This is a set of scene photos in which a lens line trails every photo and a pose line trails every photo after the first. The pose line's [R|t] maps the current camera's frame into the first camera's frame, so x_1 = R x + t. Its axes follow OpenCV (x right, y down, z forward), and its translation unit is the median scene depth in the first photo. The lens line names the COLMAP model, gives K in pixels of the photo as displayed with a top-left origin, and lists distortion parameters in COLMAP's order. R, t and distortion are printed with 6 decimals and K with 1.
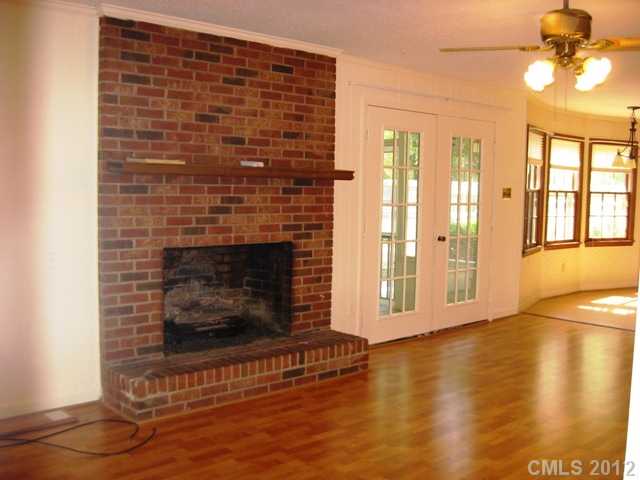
lens RADIAL K [[656.6, 0, 320.1], [0, 656.6, 239.9], [0, 0, 1]] dist [-0.067774, 0.000000]
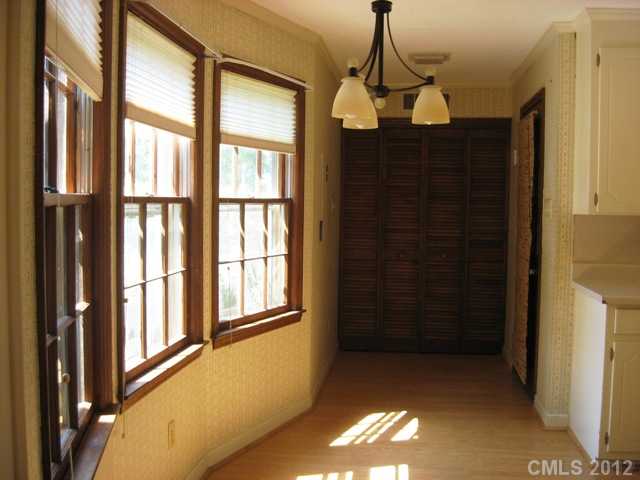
lens RADIAL K [[656.6, 0, 320.7], [0, 656.6, 240.7], [0, 0, 1]] dist [-0.067774, 0.000000]
pose [[0.750880, -0.050056, 0.658538, 0.217147], [0.056566, 0.998334, 0.011386, -0.052307], [-0.658011, 0.028701, 0.752461, 0.691496]]
